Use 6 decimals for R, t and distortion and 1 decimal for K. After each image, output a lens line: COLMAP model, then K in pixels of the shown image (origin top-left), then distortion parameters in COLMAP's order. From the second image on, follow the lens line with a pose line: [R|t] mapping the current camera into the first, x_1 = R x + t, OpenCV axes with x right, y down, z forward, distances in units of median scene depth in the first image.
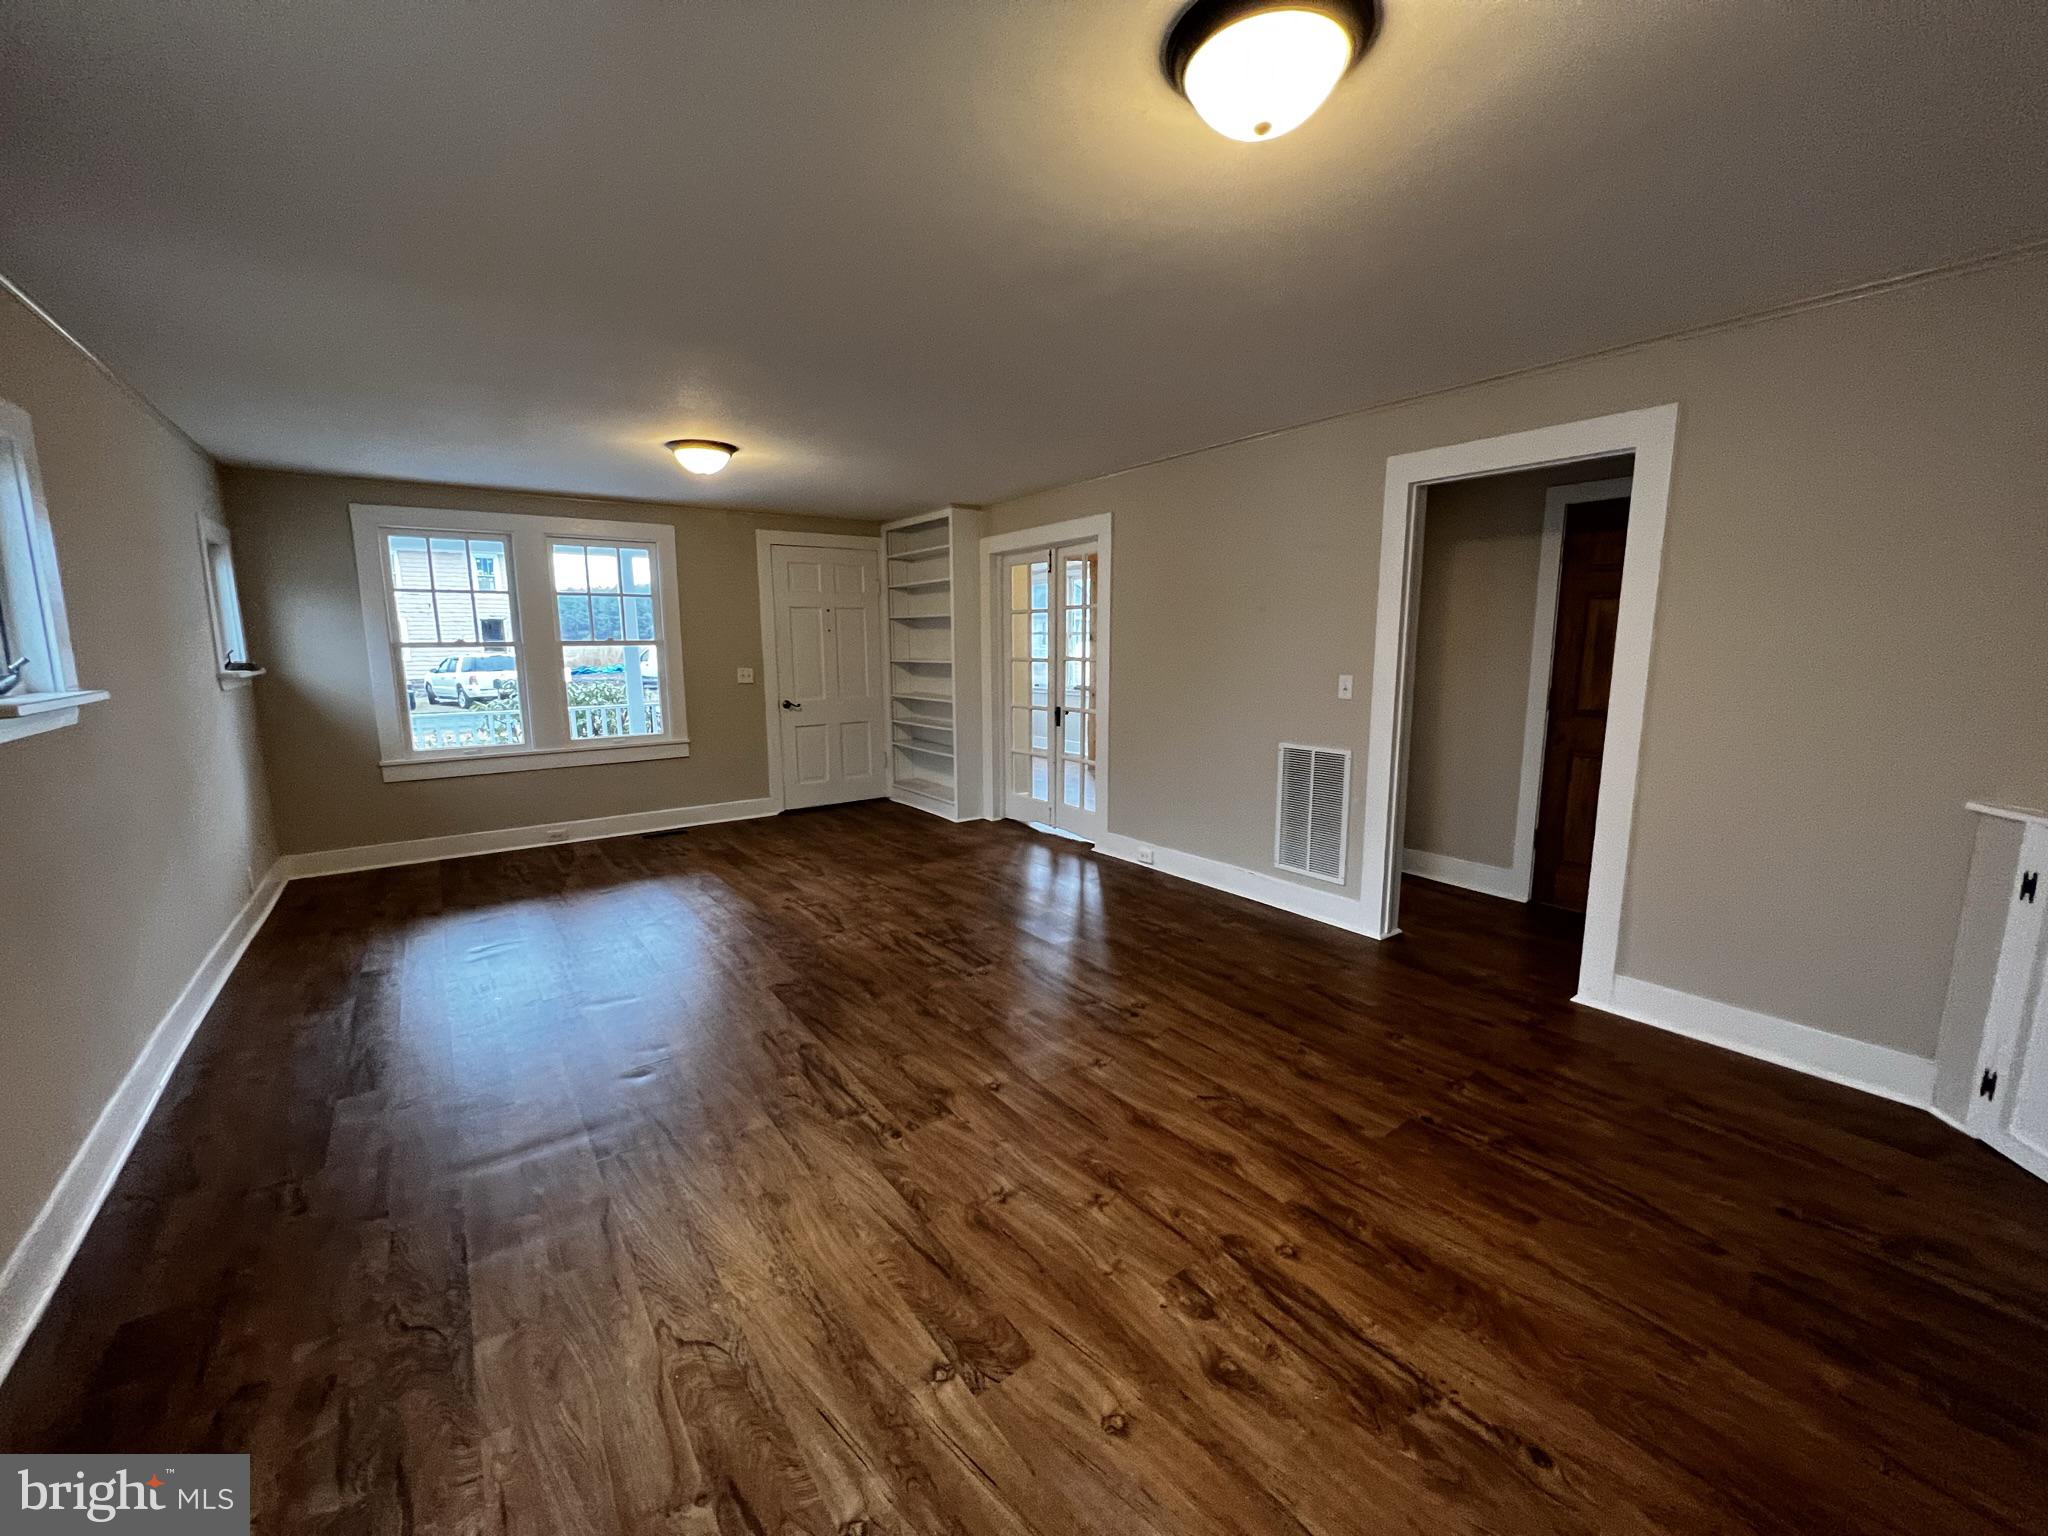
lens RADIAL K [[814.4, 0, 1019.0], [0, 814.4, 766.7], [0, 0, 1]] dist [0.000725, 0.000349]
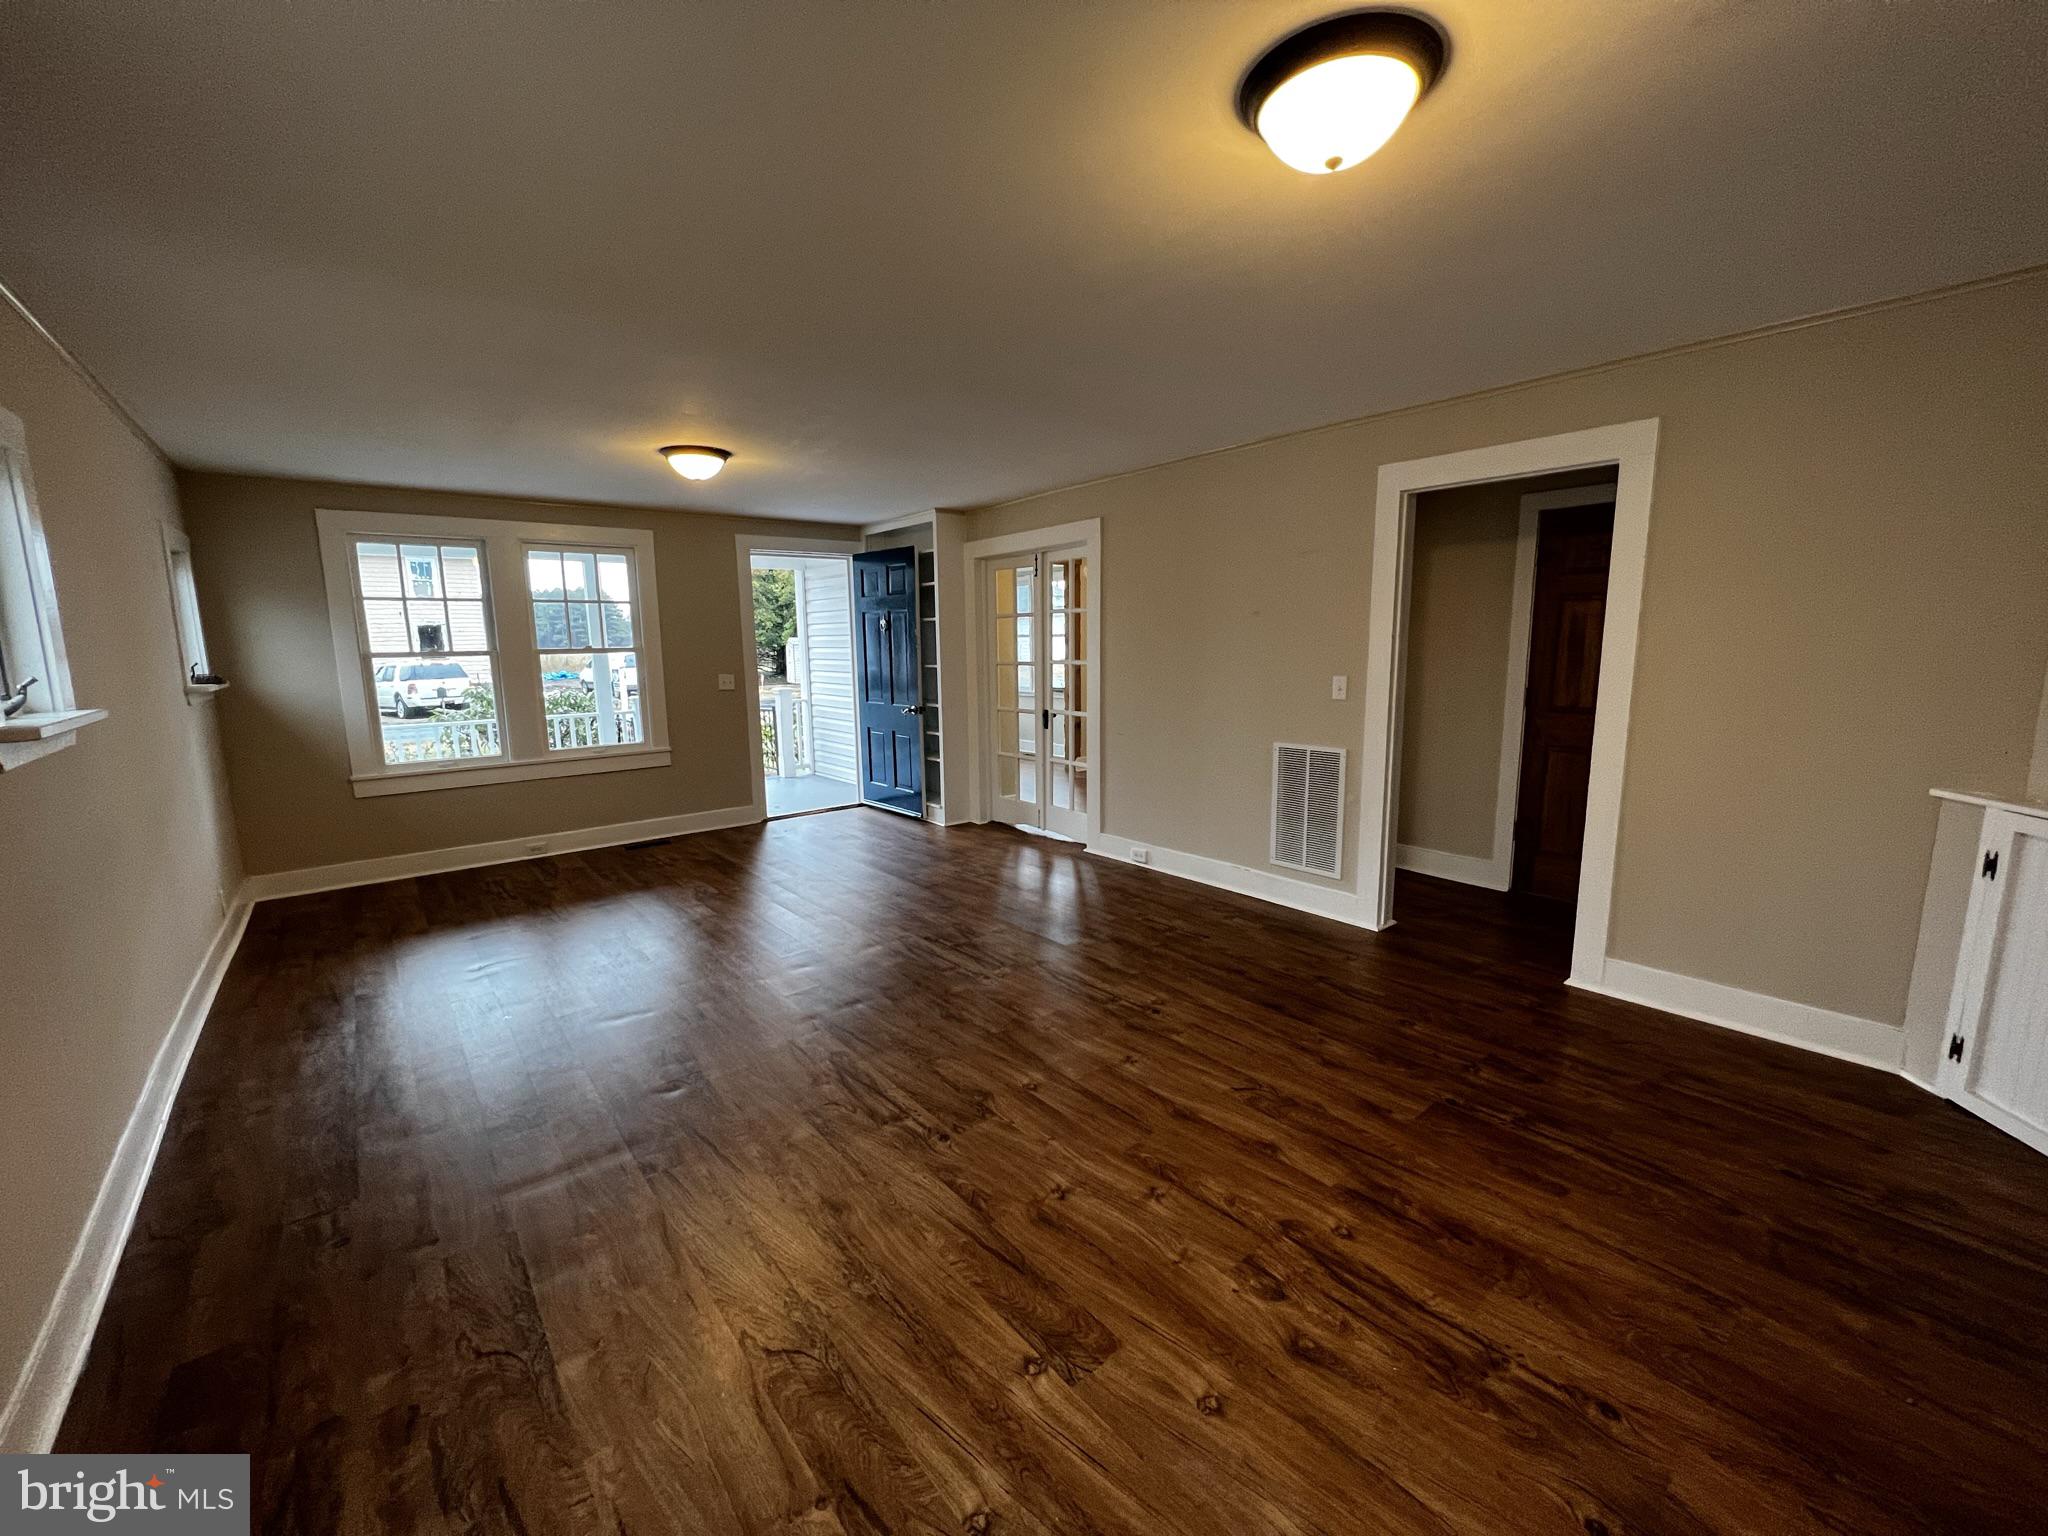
lens RADIAL K [[814.4, 0, 1020.0], [0, 814.4, 768.9], [0, 0, 1]] dist [0.000725, 0.000349]
pose [[0.998216, -0.017626, 0.057042, -0.104733], [0.017544, 0.999844, 0.001928, -0.006450], [-0.057067, -0.000924, 0.998370, -0.014217]]
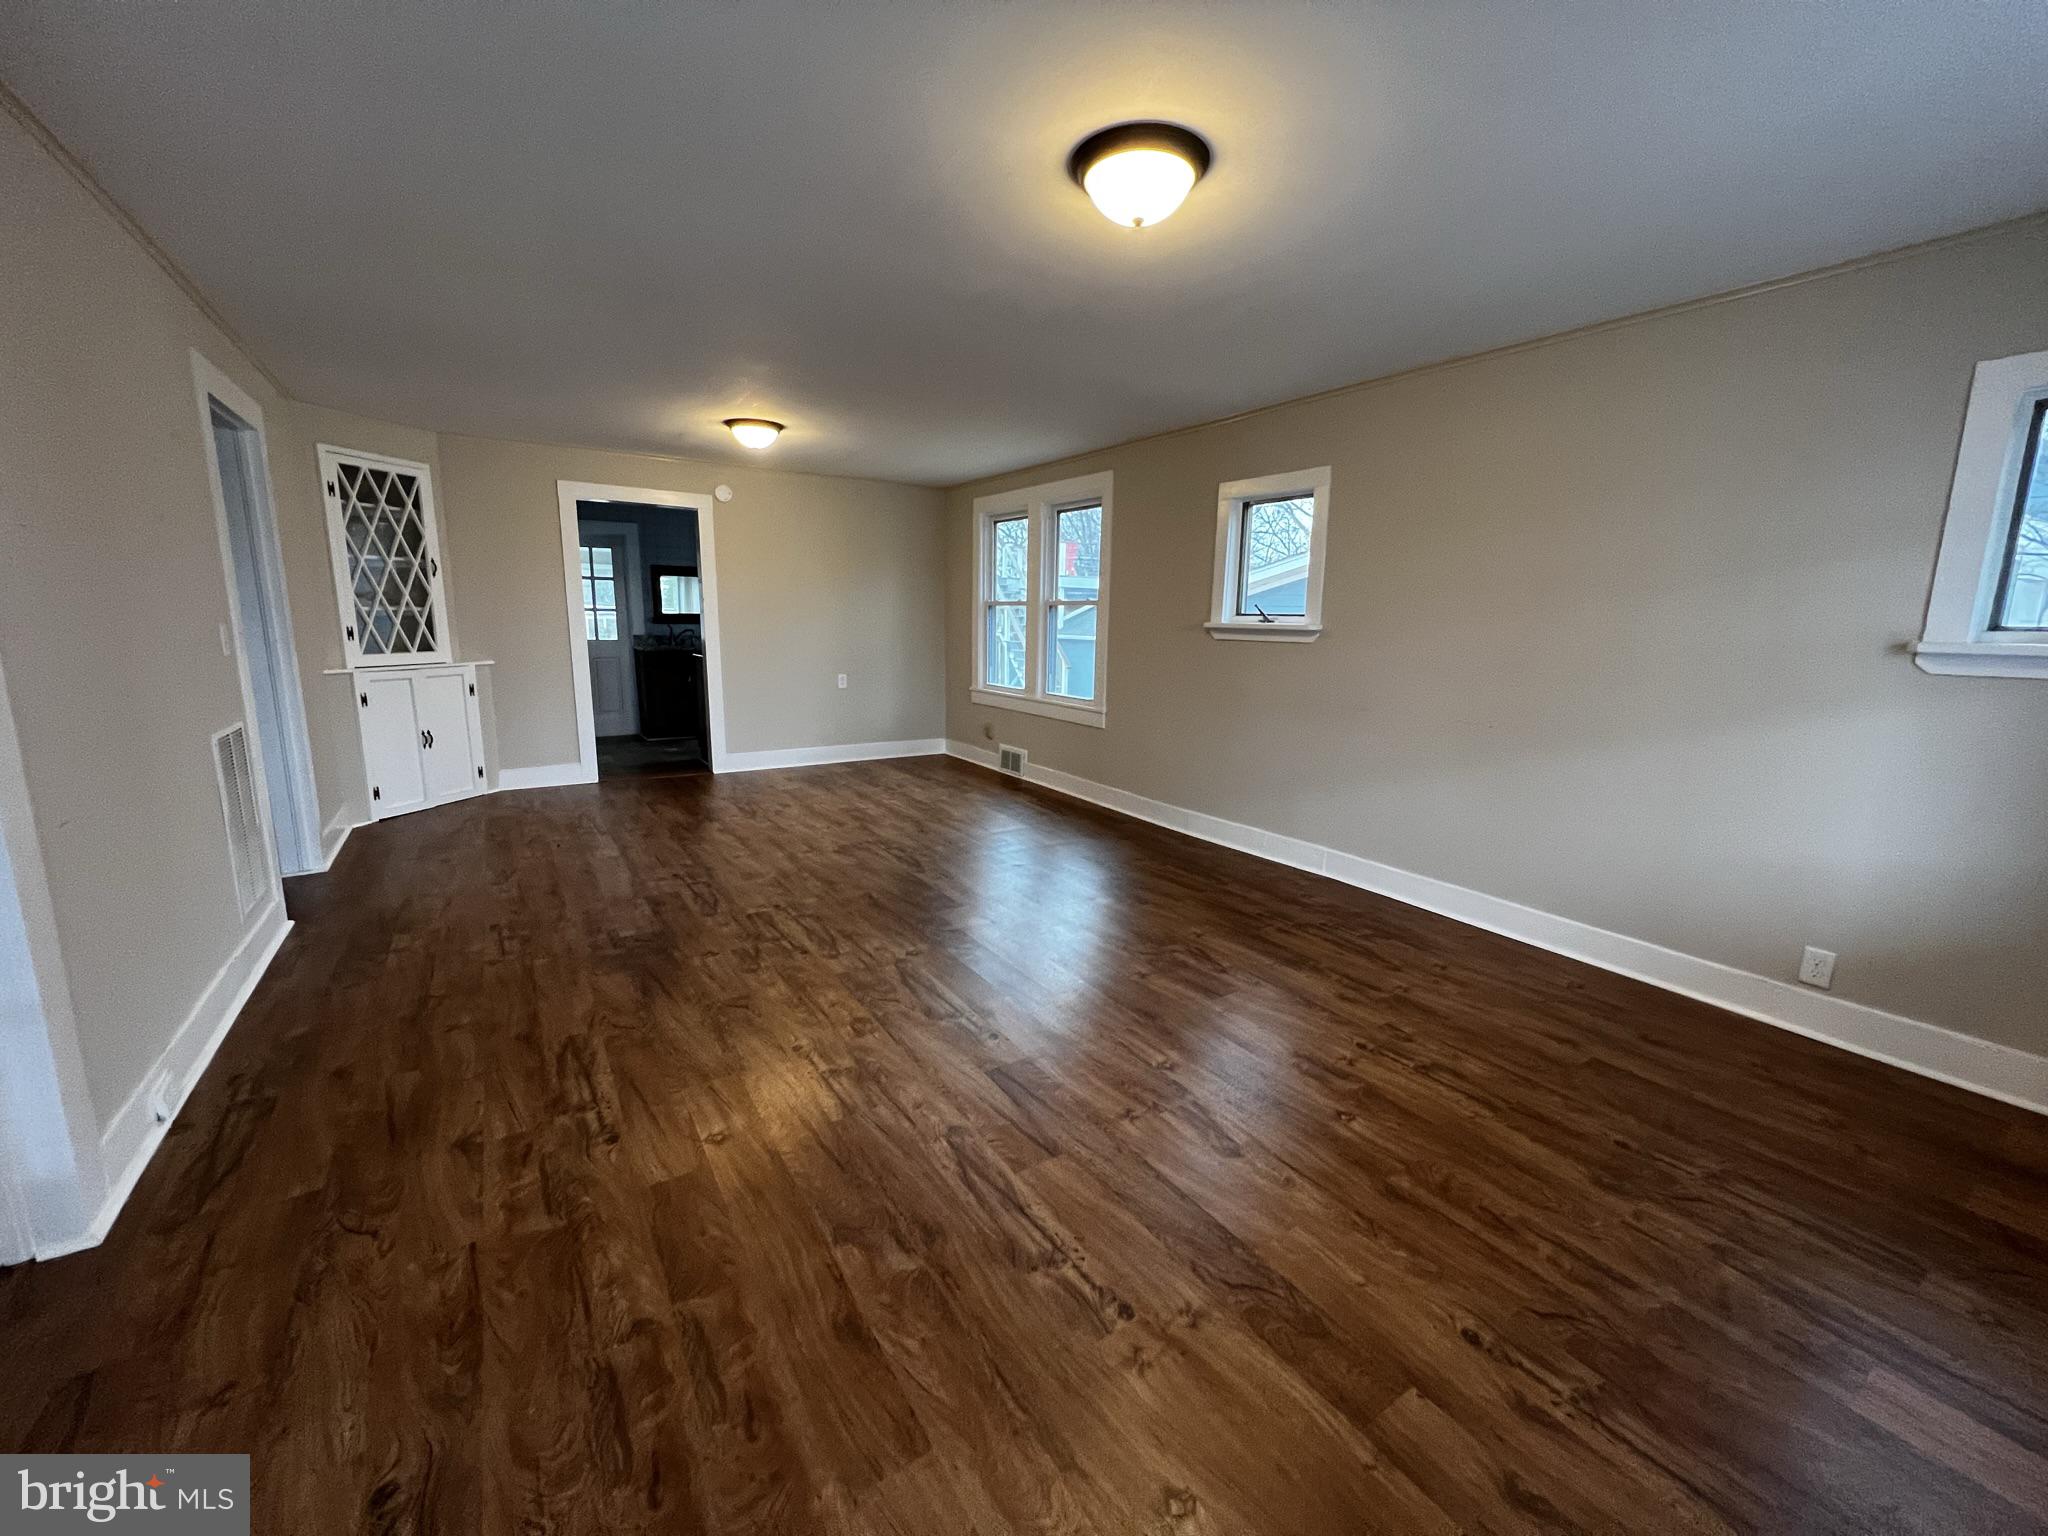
lens RADIAL K [[814.4, 0, 1034.1], [0, 814.4, 757.6], [0, 0, 1]] dist [0.000725, 0.000349]
pose [[-0.999252, -0.014645, 0.035788, -0.616630], [-0.002190, 0.945448, 0.325765, -0.391398], [-0.038606, 0.325443, -0.944773, 2.760869]]
